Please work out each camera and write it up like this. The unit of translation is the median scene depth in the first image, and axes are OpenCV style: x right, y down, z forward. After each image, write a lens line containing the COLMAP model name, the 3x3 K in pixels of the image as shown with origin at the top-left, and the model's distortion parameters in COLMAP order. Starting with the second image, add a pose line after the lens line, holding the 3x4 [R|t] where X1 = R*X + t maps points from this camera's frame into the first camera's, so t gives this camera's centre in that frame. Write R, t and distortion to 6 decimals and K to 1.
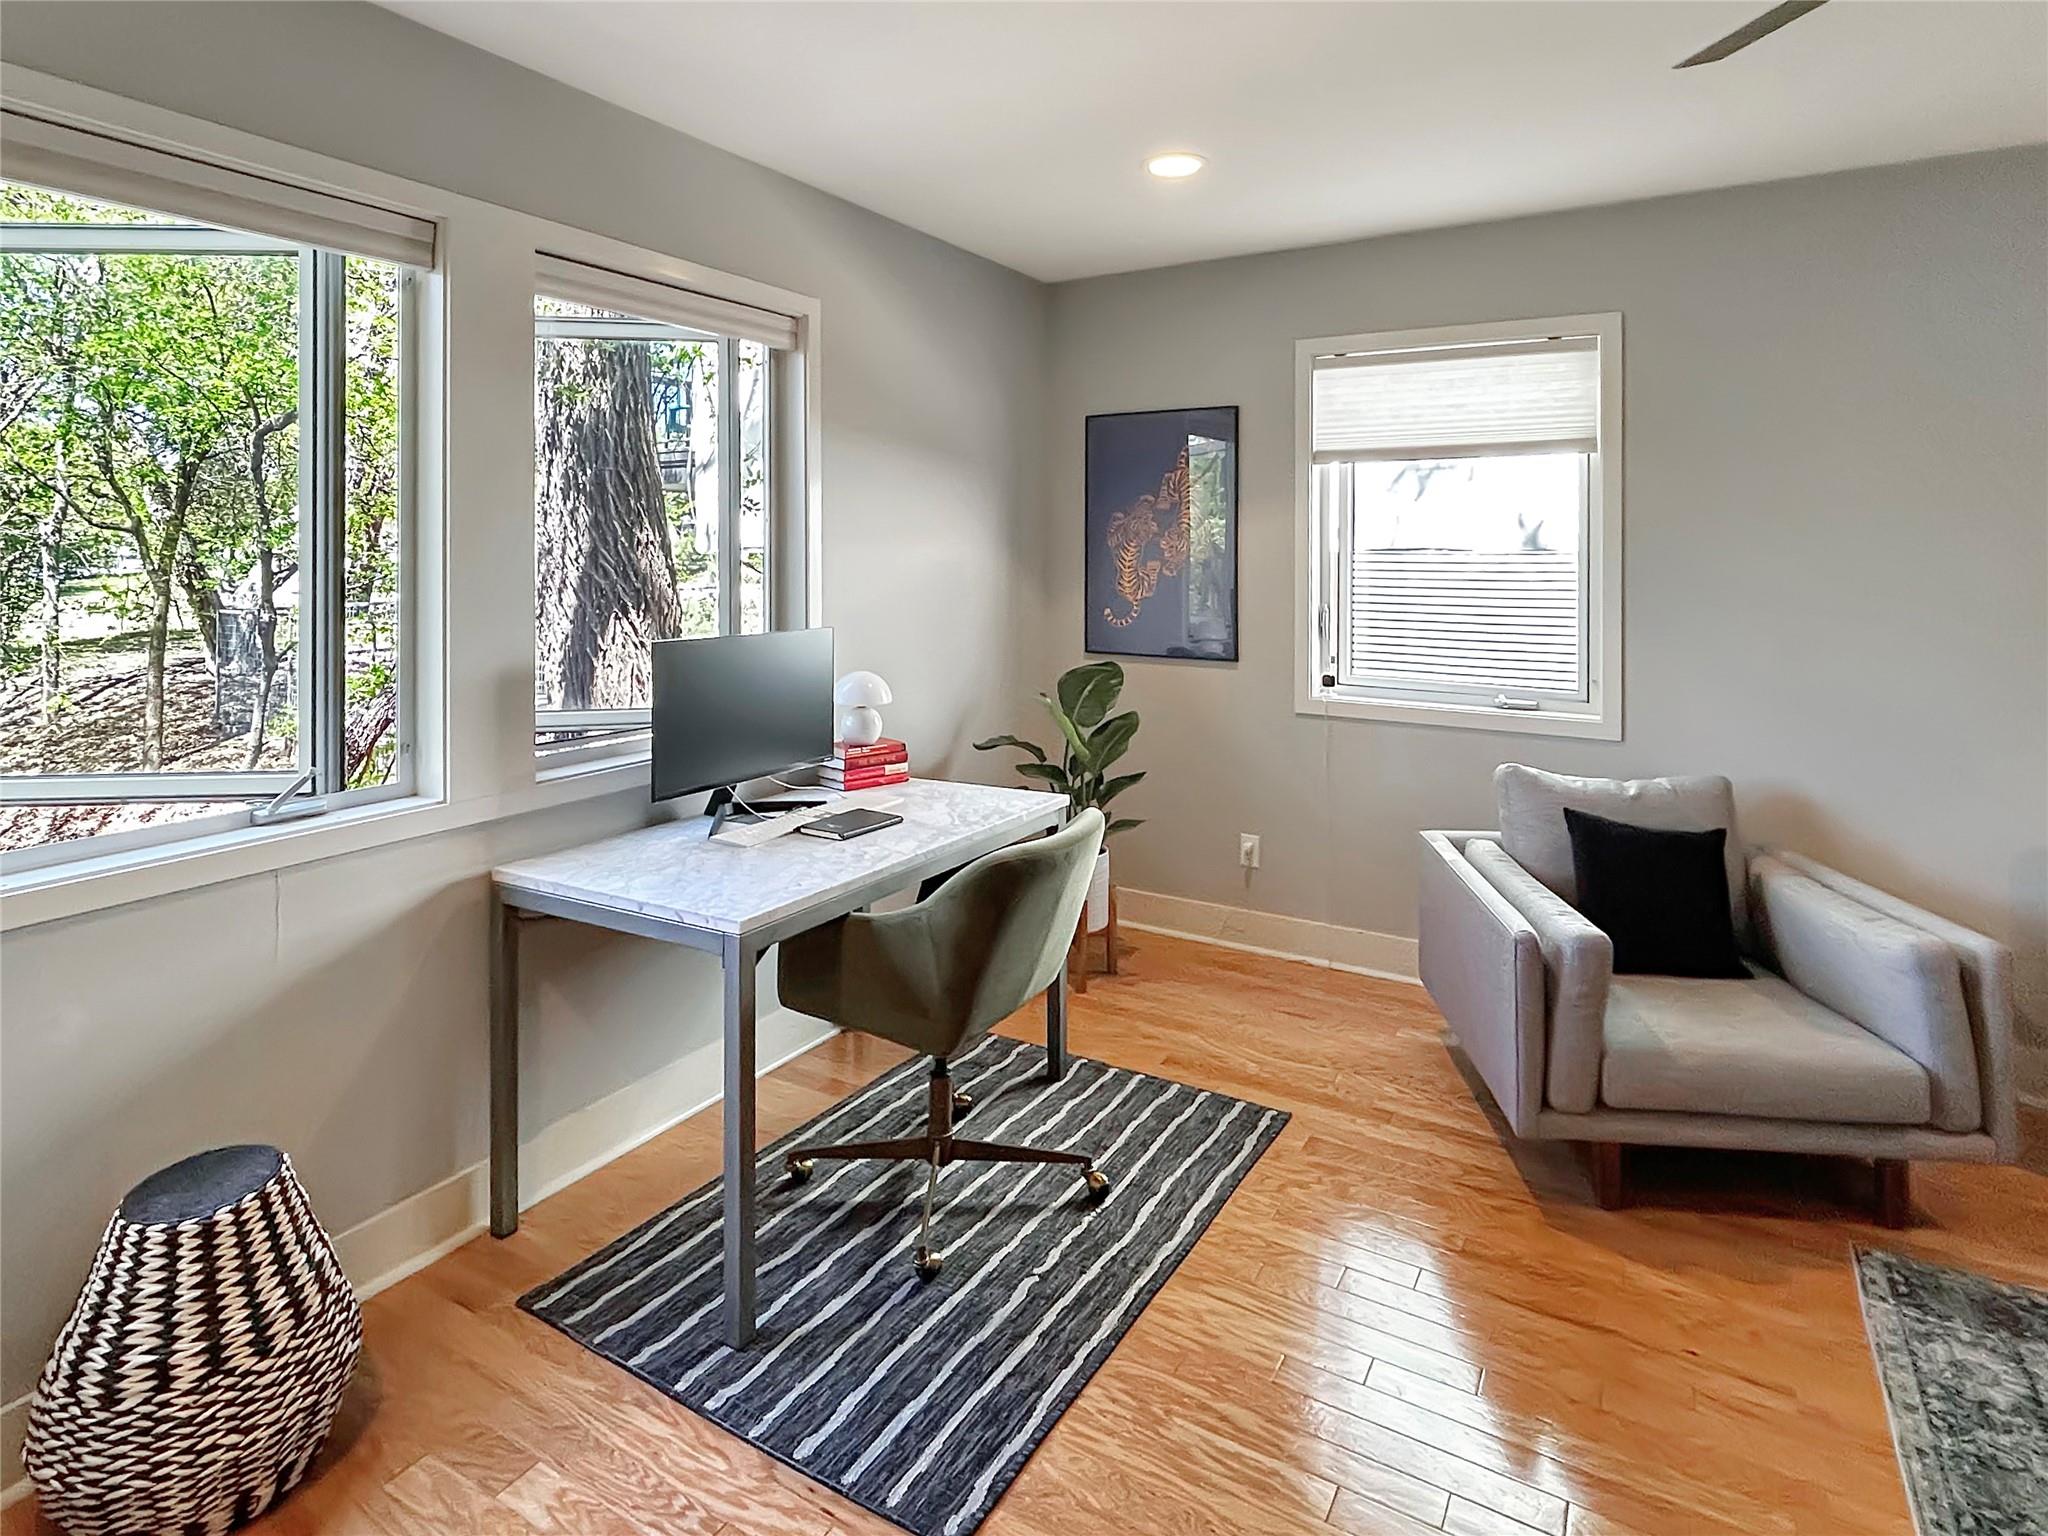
lens RADIAL K [[1141.3, 0, 1073.3], [0, 1141.3, 537.3], [0, 0, 1]] dist [-0.002403, 0.000768]
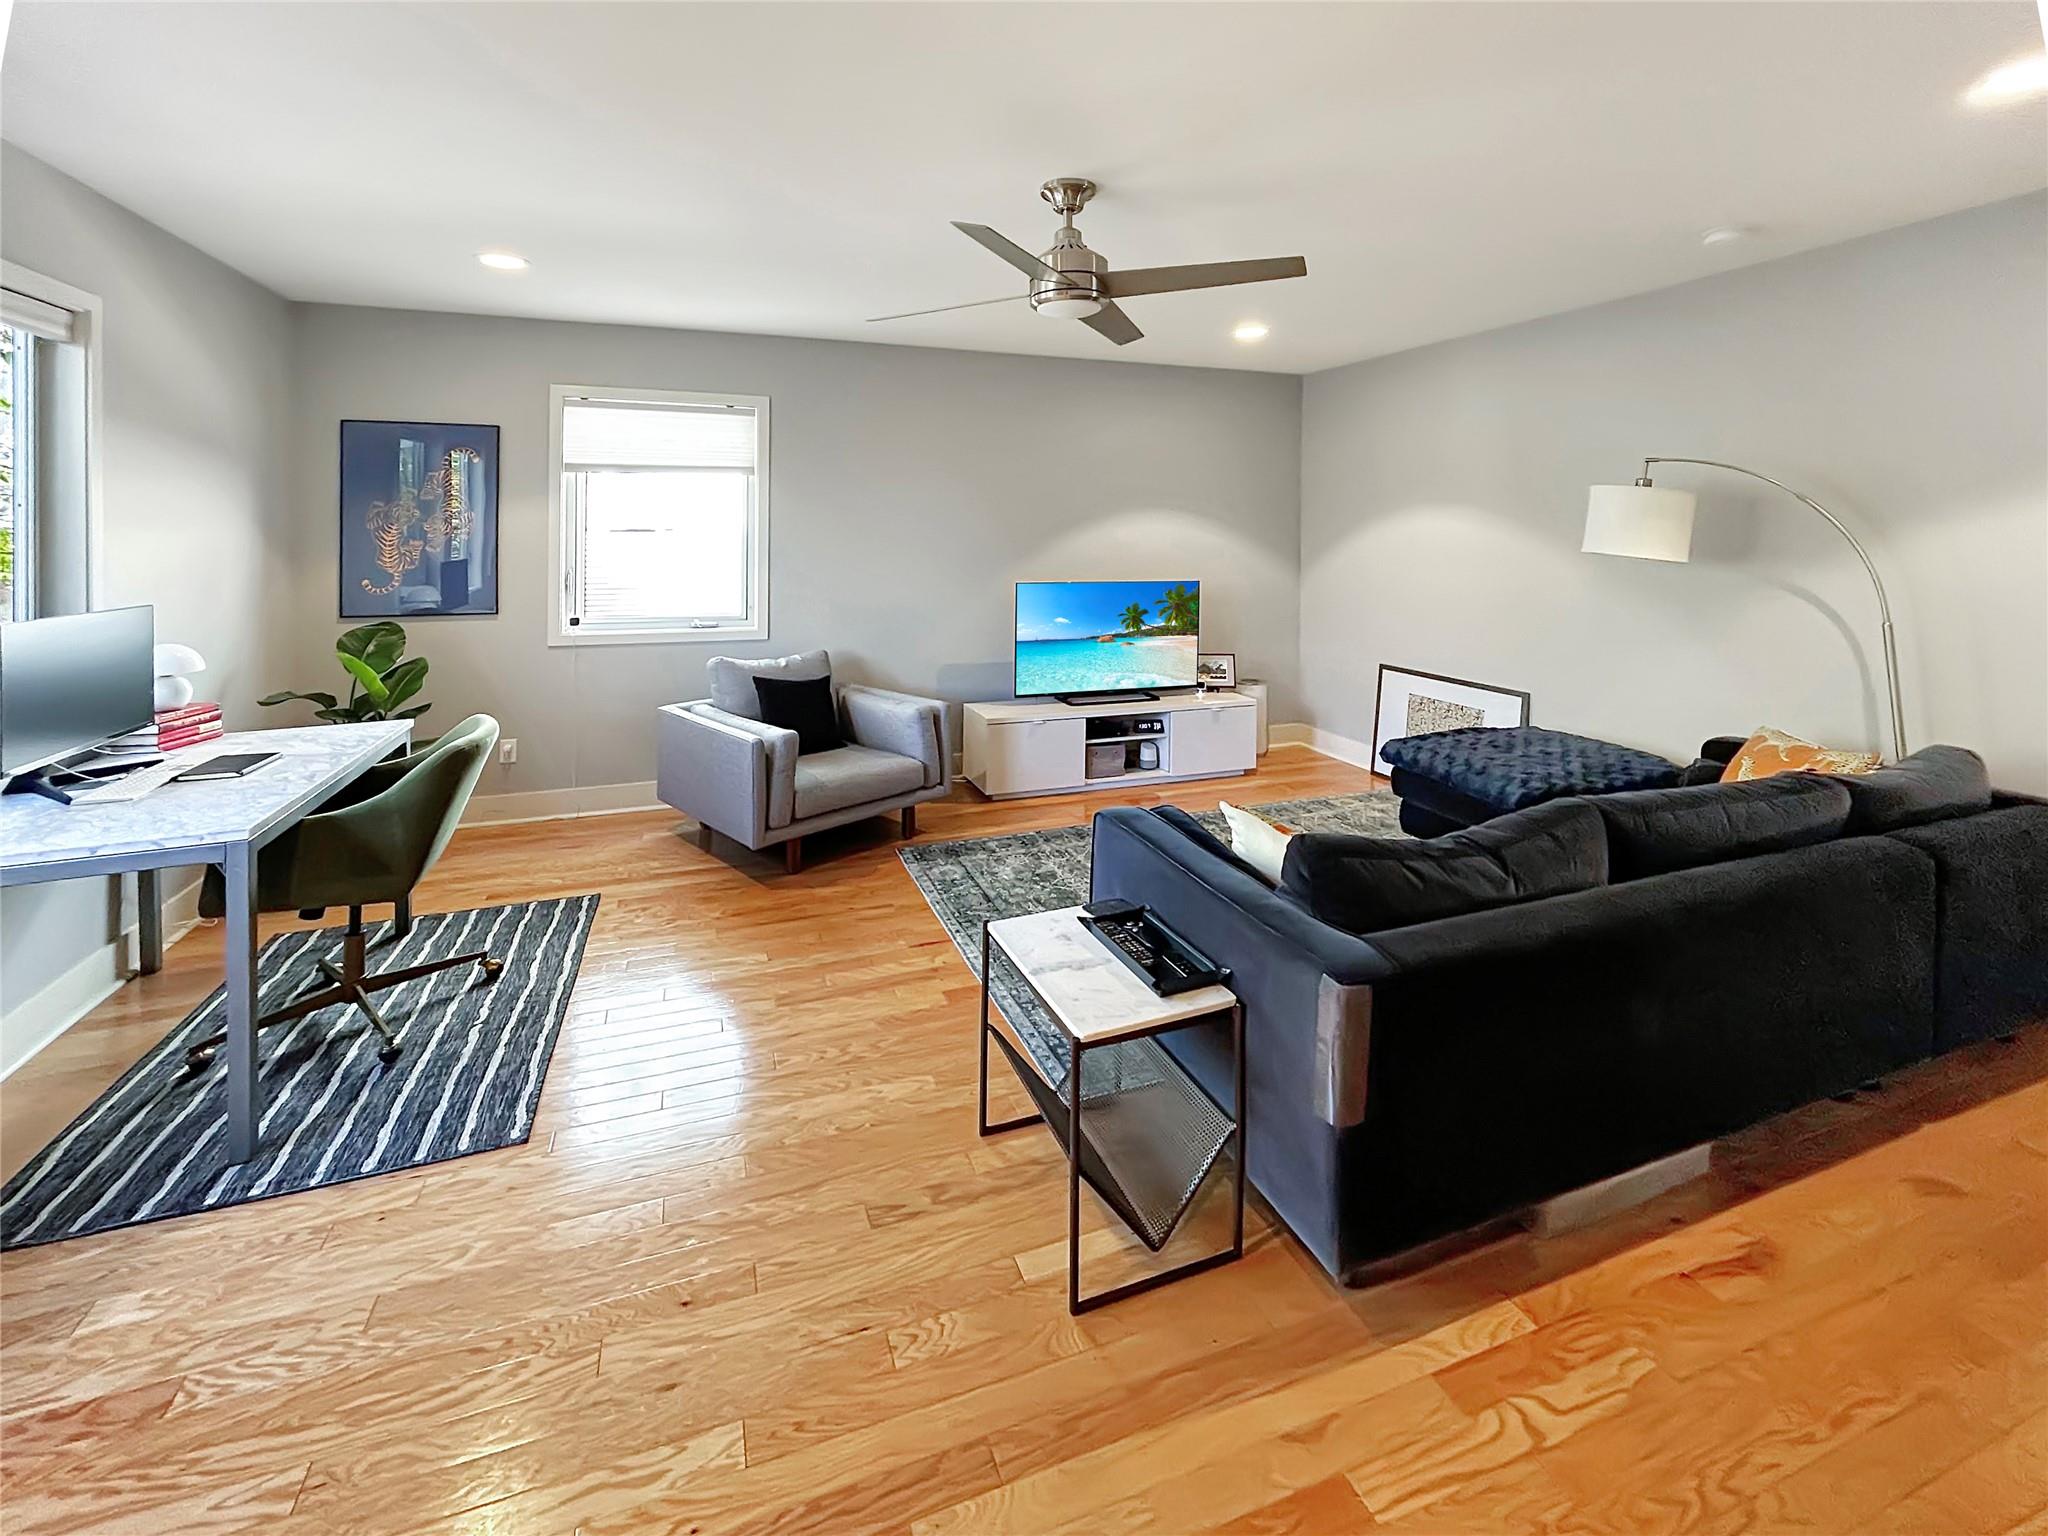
lens RADIAL K [[841.4, 0, 1027.6], [0, 841.4, 518.3], [0, 0, 1]] dist [0.001215, 0.000268]
pose [[0.648274, 0.008006, 0.761365, -0.354304], [-0.008243, 0.999960, -0.003497, -0.011254], [-0.761362, -0.004008, 0.648314, -0.217266]]
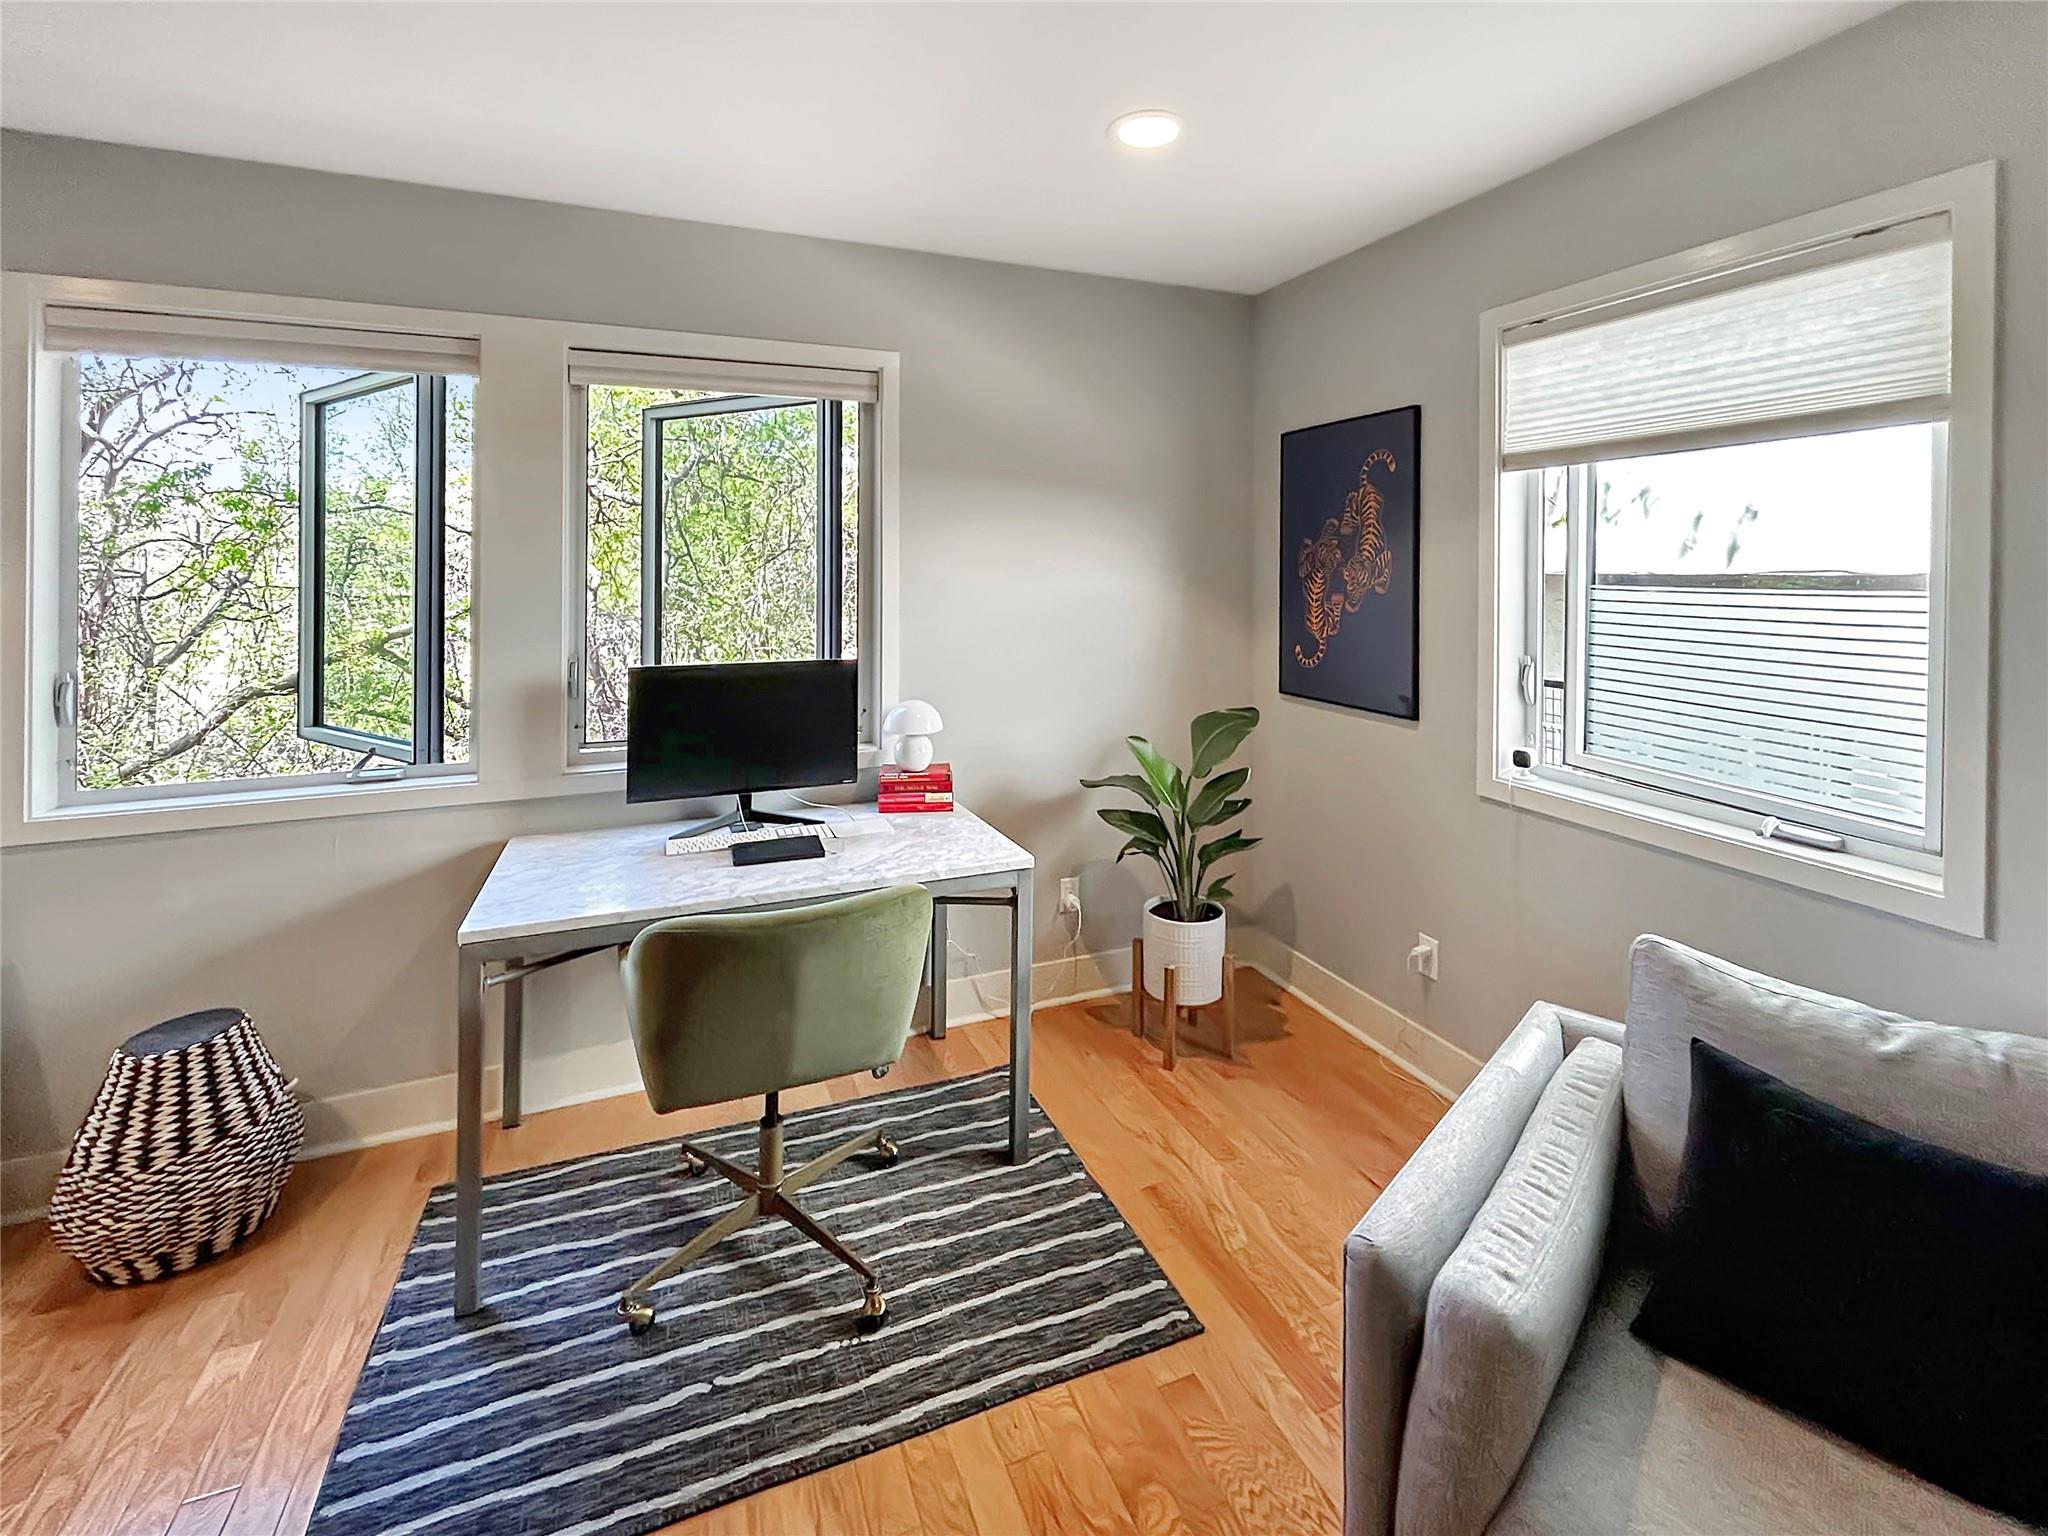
lens RADIAL K [[938.7, 0, 981.9], [0, 938.7, 569.6], [0, 0, 1]] dist [0.001454, 0.000114]
pose [[0.784769, -0.002414, -0.619783, 0.529821], [0.011442, 0.999878, 0.010592, -0.015656], [0.619682, -0.015404, 0.784702, 0.475802]]
